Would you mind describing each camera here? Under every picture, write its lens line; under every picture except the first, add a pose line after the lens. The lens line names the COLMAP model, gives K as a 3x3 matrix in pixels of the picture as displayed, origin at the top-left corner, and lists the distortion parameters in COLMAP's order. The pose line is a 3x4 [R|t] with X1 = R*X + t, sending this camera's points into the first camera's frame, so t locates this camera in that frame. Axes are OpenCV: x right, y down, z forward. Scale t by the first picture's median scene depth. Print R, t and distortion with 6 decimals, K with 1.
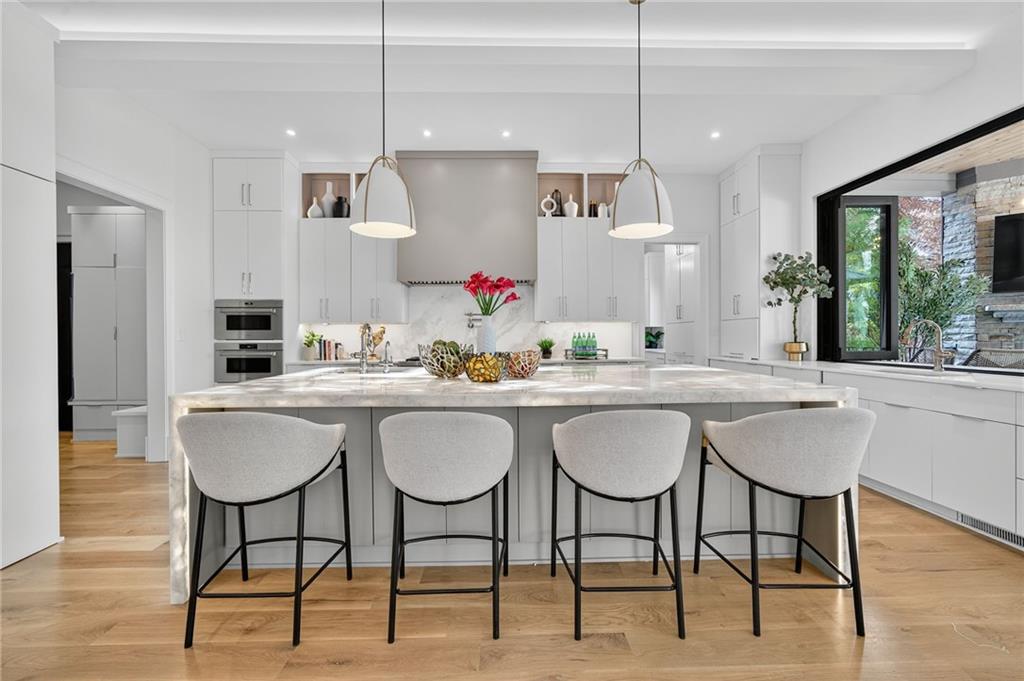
lens RADIAL K [[668.4, 0, 512.9], [0, 668.4, 339.0], [0, 0, 1]] dist [-0.001060, -0.000425]
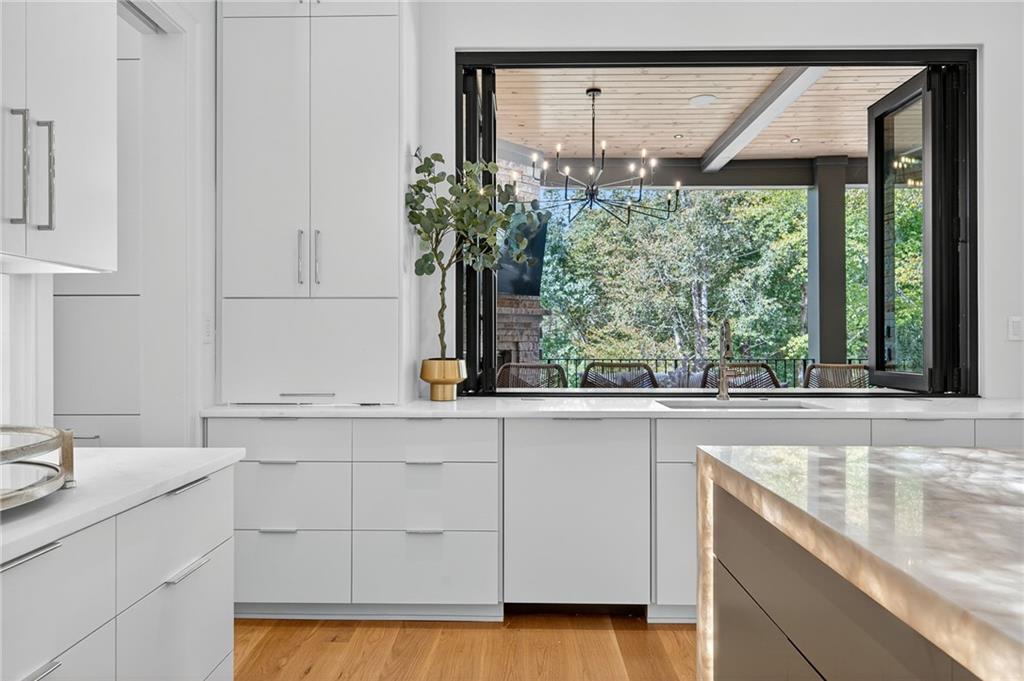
lens RADIAL K [[668.4, 0, 513.5], [0, 668.4, 340.8], [0, 0, 1]] dist [-0.001060, -0.000425]
pose [[0.044038, 0.011421, 0.998965, -0.017196], [0.006599, 0.999910, -0.011722, -0.001617], [-0.999008, 0.007108, 0.043959, 0.935365]]
